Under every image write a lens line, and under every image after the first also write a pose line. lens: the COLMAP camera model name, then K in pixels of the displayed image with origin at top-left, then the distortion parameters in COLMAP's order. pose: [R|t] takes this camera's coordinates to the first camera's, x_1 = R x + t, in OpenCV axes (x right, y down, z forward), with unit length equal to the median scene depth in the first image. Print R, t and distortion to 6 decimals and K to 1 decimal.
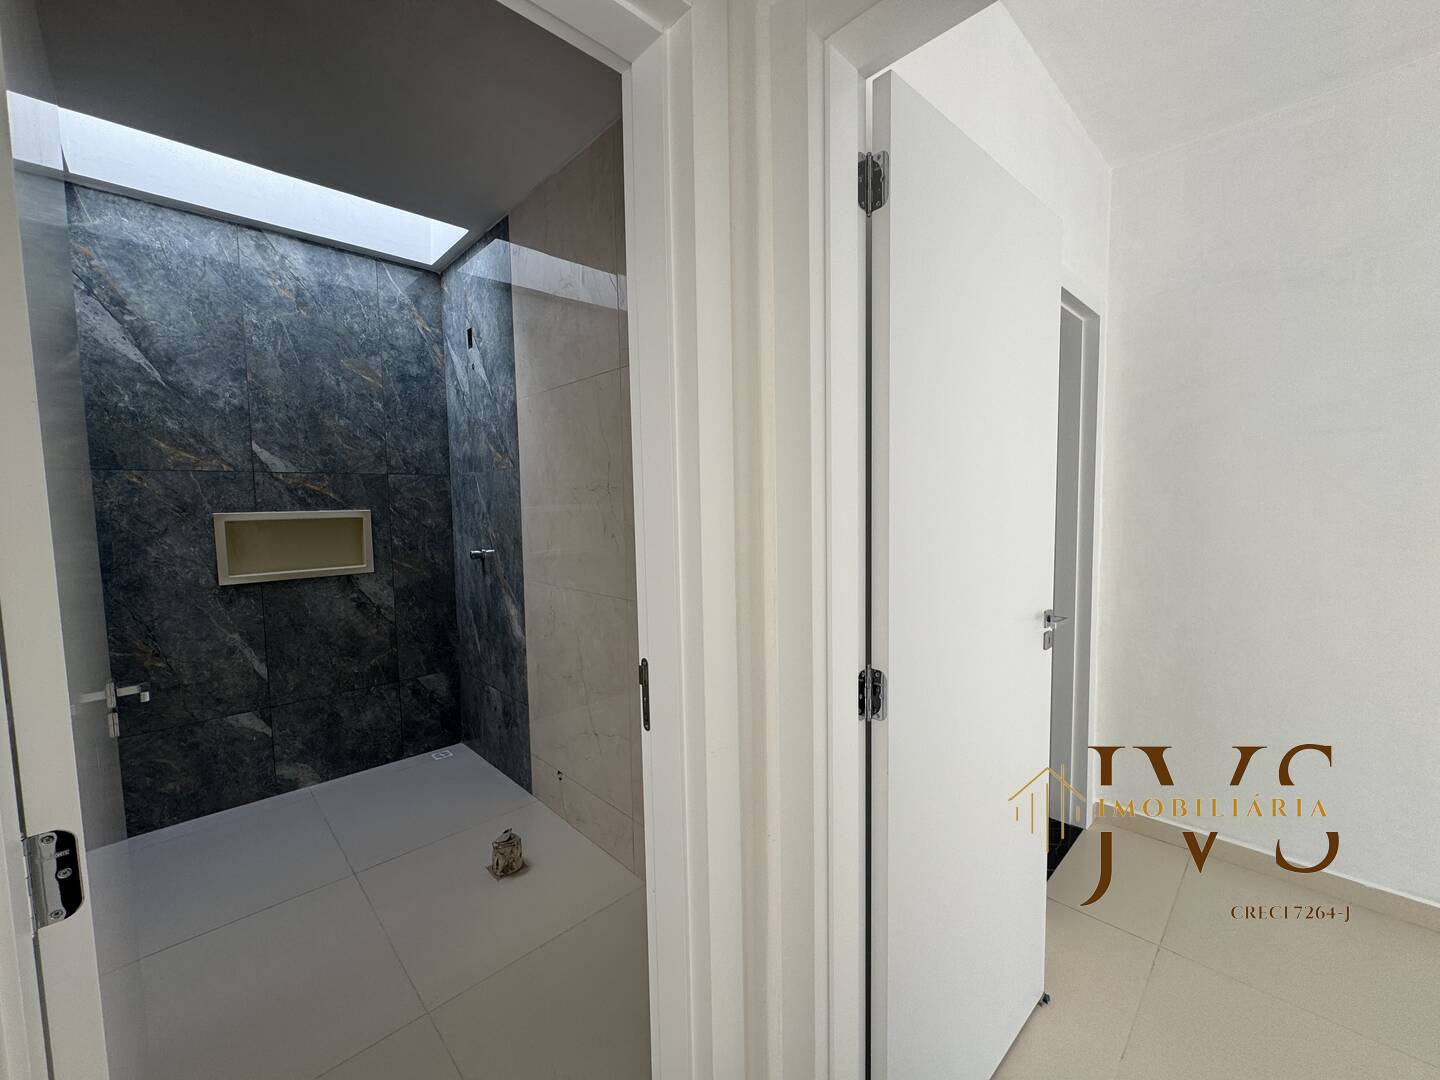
lens RADIAL K [[578.9, 0, 720.7], [0, 578.9, 538.9], [0, 0, 1]] dist [-0.003266, 0.000828]
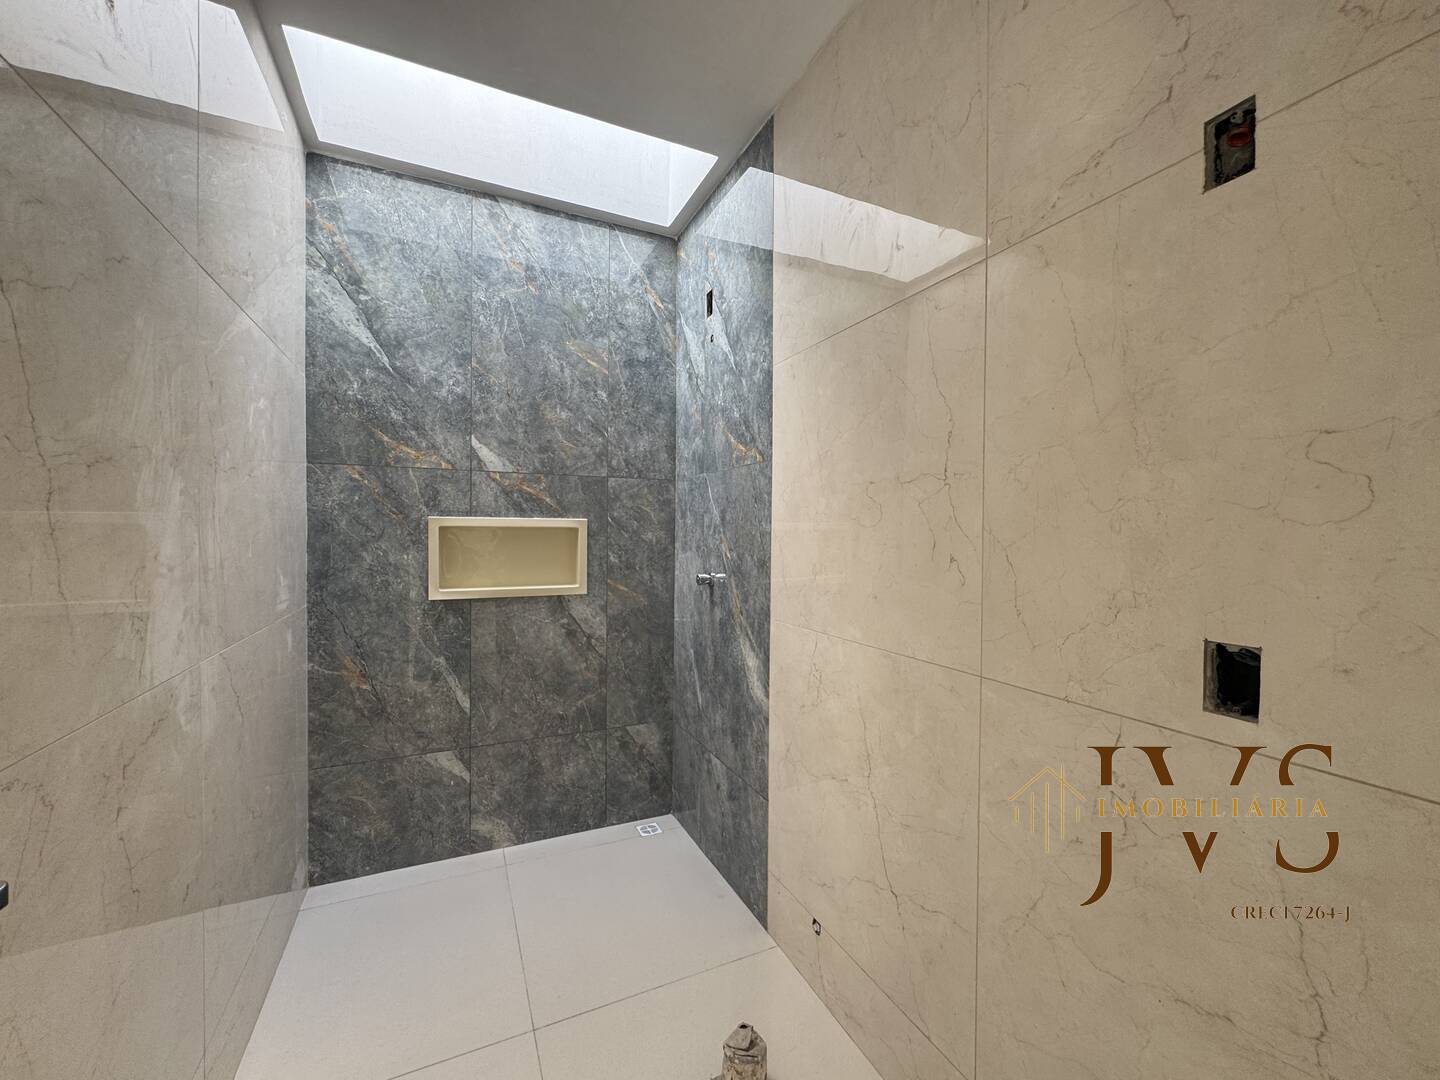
lens RADIAL K [[578.9, 0, 718.6], [0, 578.9, 536.8], [0, 0, 1]] dist [-0.003266, 0.000828]
pose [[0.945547, 0.027176, -0.324349, -0.168491], [-0.045531, 0.997754, -0.049134, 0.008332], [0.322286, 0.061226, 0.944660, 0.297933]]
